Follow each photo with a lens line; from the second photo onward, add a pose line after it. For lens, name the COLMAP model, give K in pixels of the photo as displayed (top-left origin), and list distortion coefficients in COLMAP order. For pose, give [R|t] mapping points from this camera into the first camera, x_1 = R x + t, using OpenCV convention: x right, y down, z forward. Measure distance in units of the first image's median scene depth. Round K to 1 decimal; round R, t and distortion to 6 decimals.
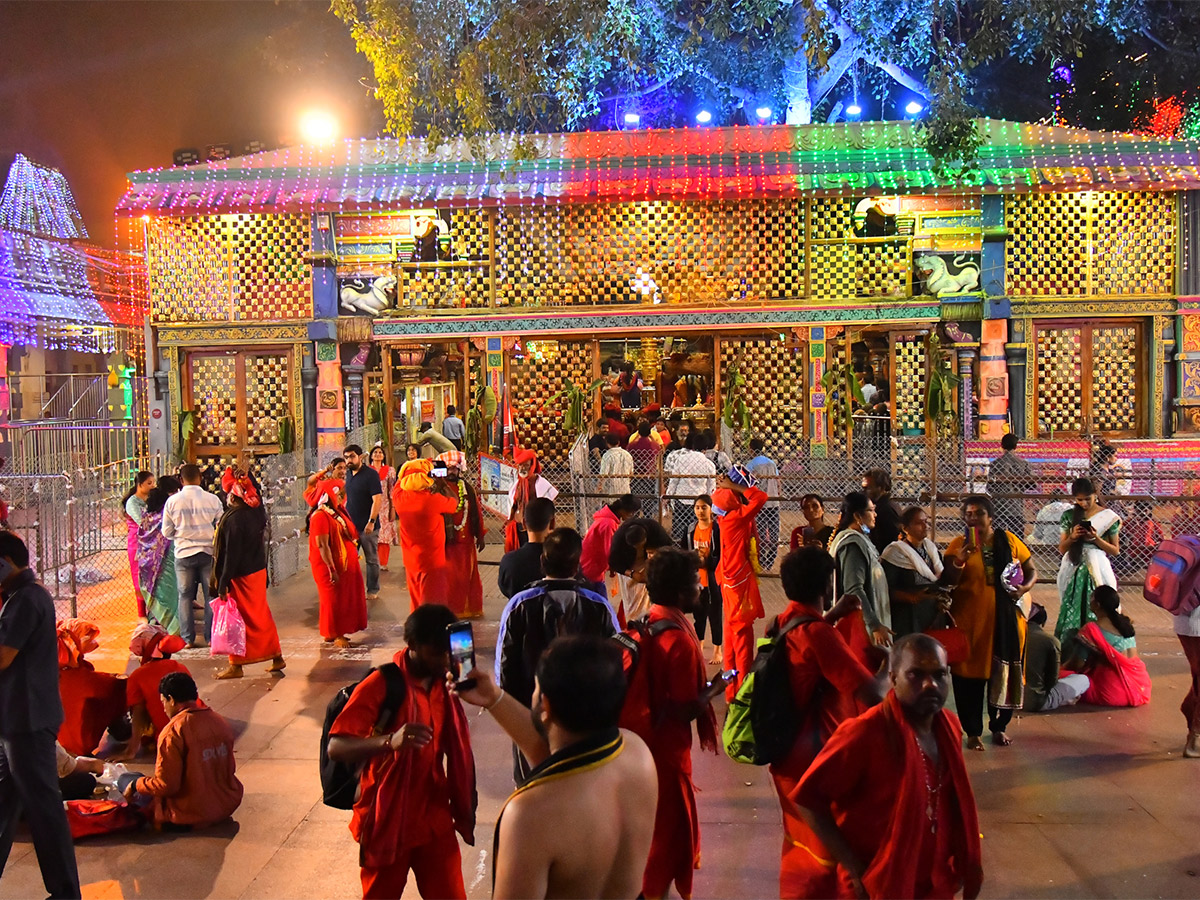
lens RADIAL K [[1067.5, 0, 603.5], [0, 1067.5, 418.4], [0, 0, 1]] dist [-0.051082, 0.007652]
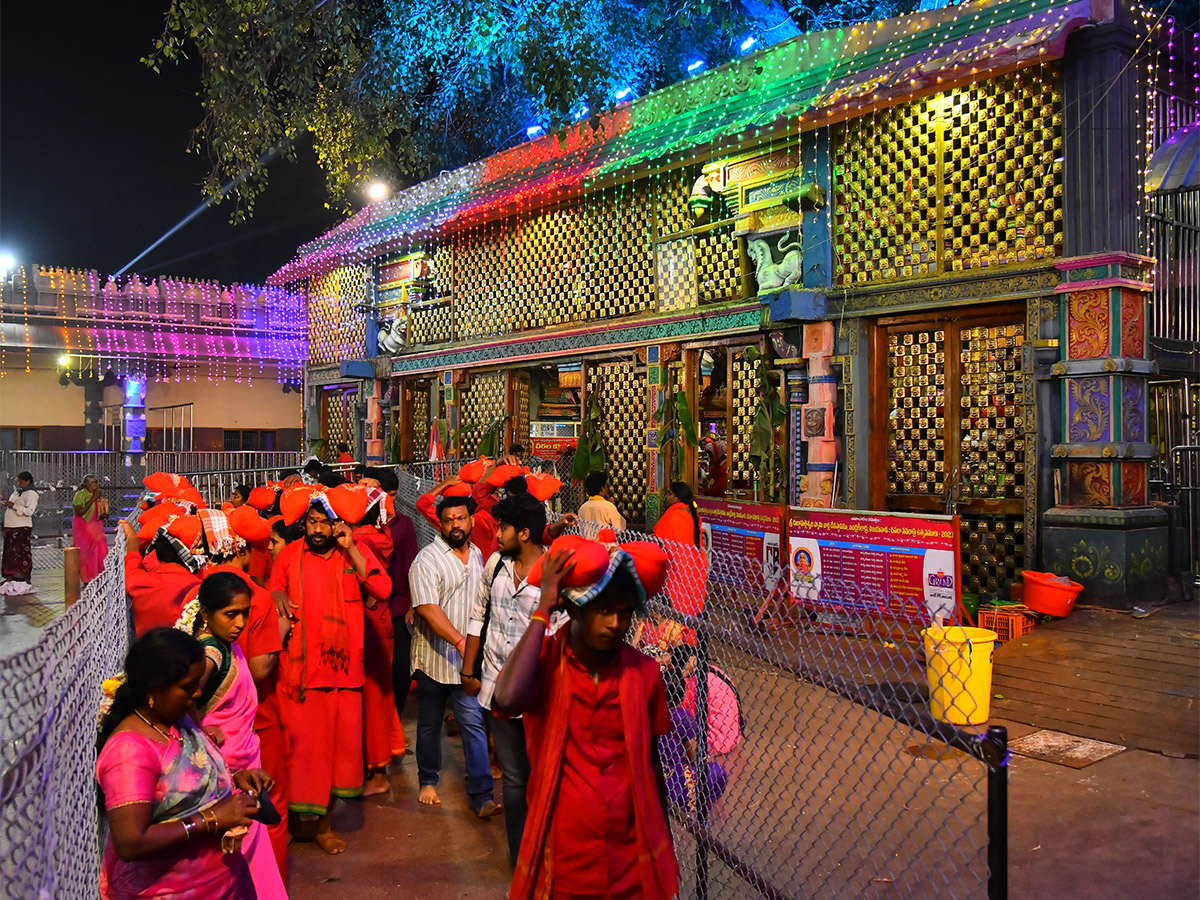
lens RADIAL K [[1067.5, 0, 603.5], [0, 1067.5, 418.4], [0, 0, 1]] dist [-0.051082, 0.007652]
pose [[0.691613, 0.005599, -0.722247, 0.755408], [-0.048841, 0.998044, -0.039033, 0.000775], [0.720615, 0.062271, 0.690533, 0.431634]]
